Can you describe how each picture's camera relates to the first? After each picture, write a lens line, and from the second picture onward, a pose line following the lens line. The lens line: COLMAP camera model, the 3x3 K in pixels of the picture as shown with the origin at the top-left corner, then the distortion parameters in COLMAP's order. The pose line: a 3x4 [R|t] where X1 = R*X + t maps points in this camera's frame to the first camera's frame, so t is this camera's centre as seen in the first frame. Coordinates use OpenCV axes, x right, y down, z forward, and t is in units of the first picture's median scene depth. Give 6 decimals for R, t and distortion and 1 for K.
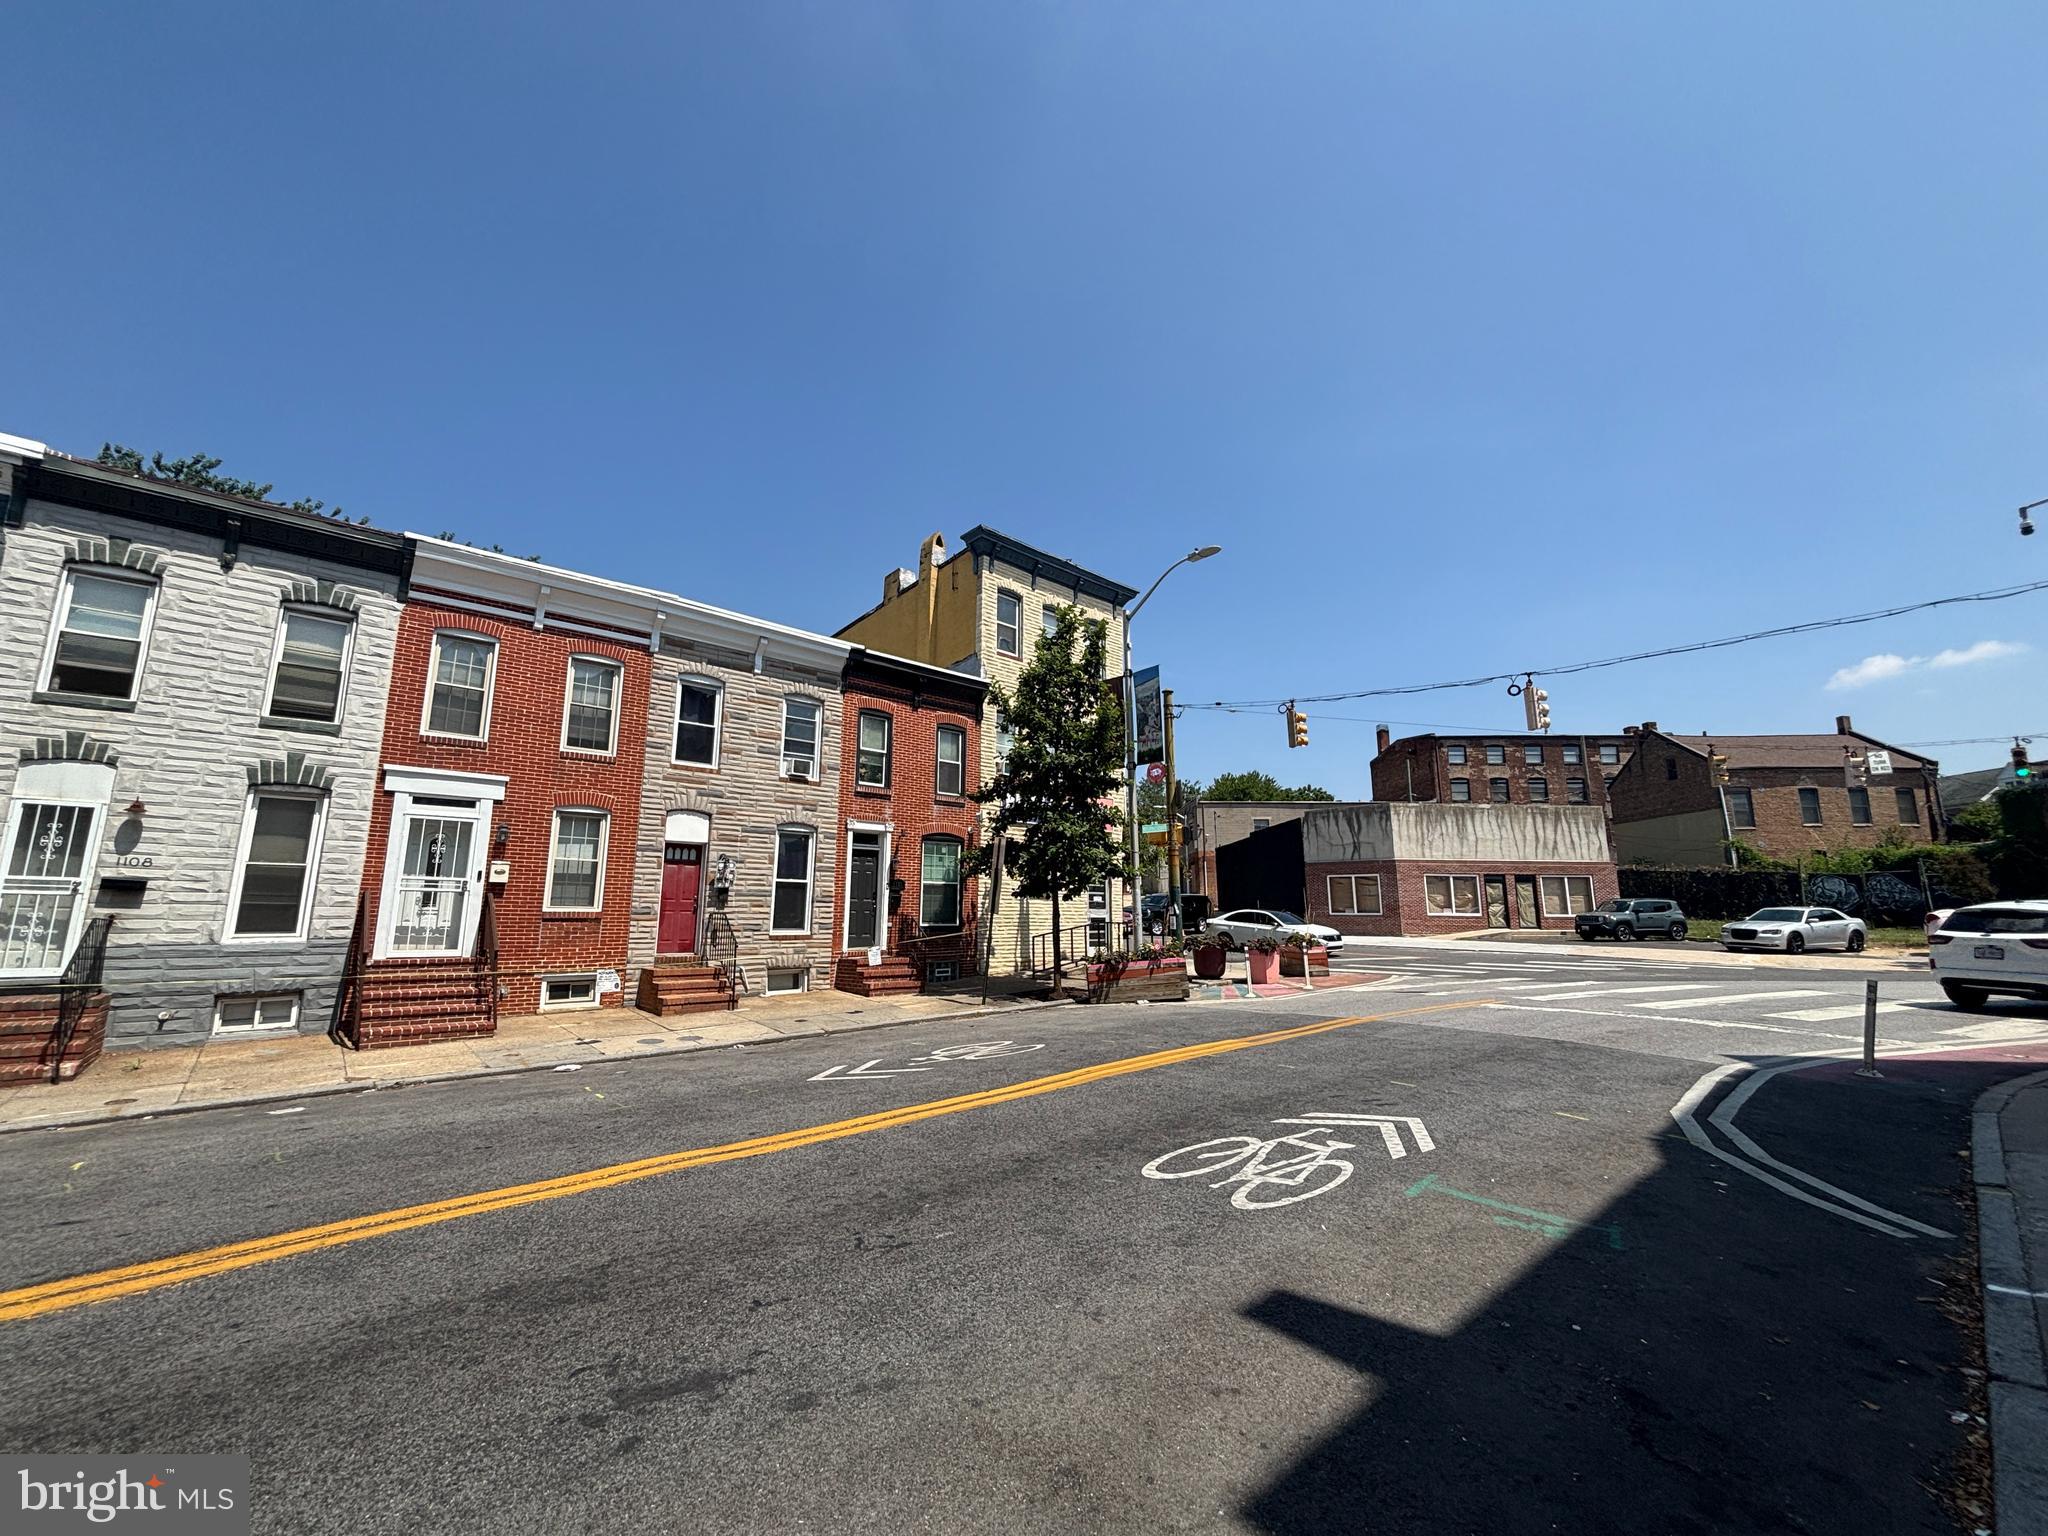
lens RADIAL K [[830.6, 0, 1021.2], [0, 830.6, 771.6], [0, 0, 1]] dist [-0.000670, 0.000807]
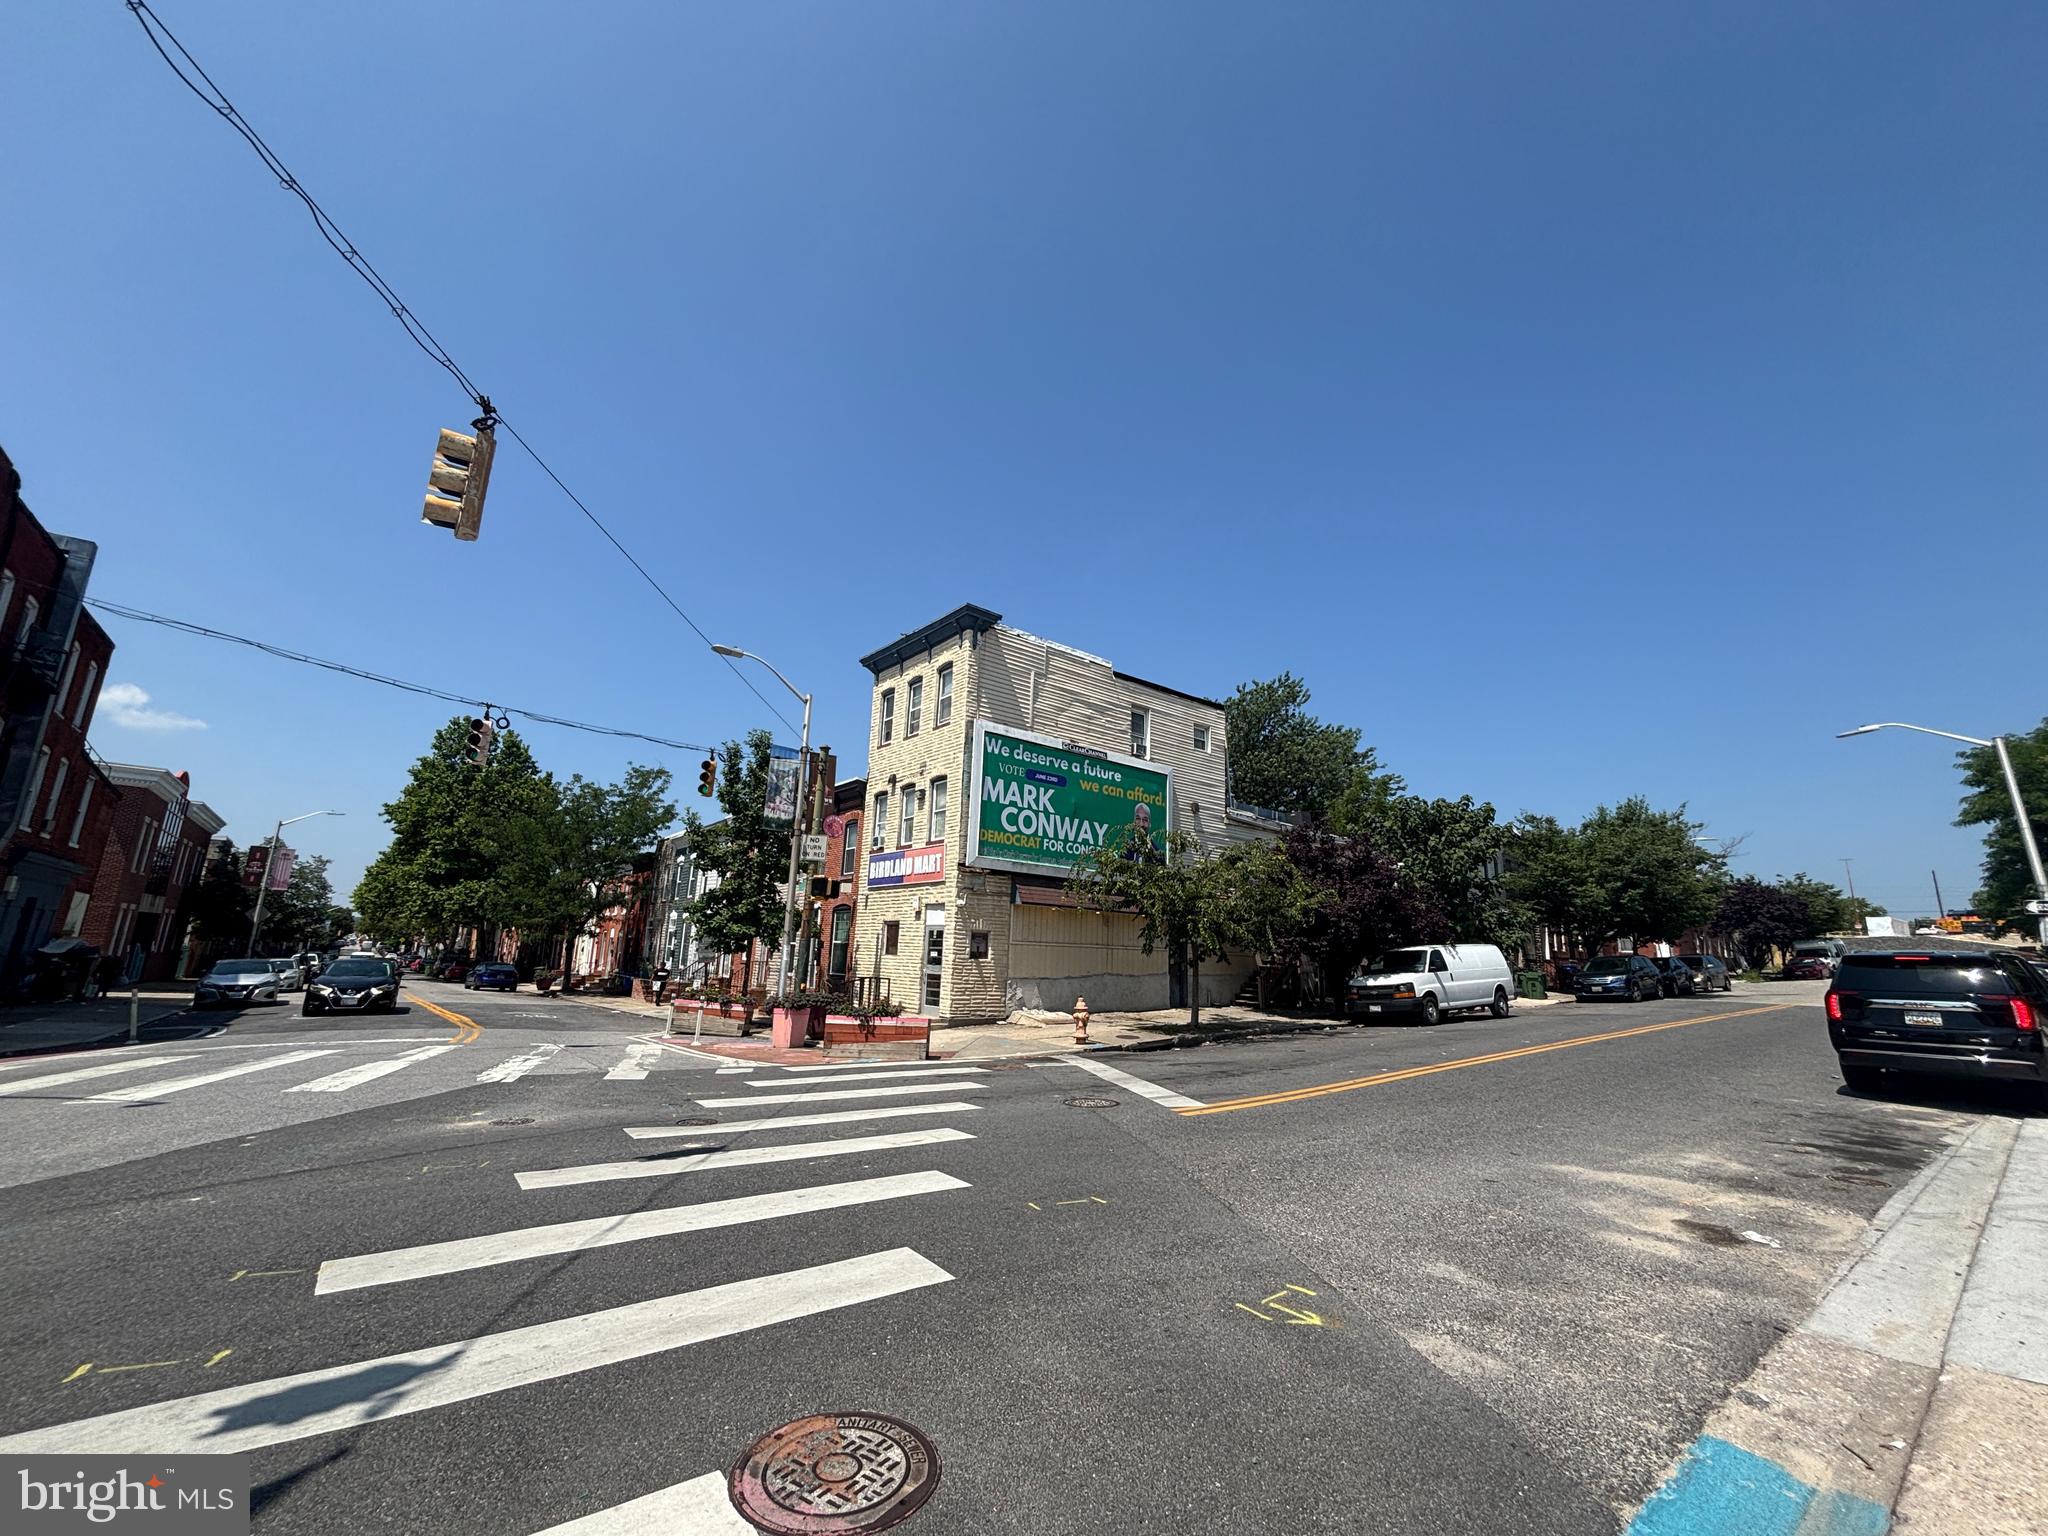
lens RADIAL K [[826.2, 0, 1019.7], [0, 826.2, 765.0], [0, 0, 1]] dist [0.004856, -0.000104]
pose [[-0.079450, -0.235699, -0.968573, 1.452876], [0.140252, 0.959336, -0.244955, 0.265187], [0.986923, -0.155306, -0.043162, 1.624753]]
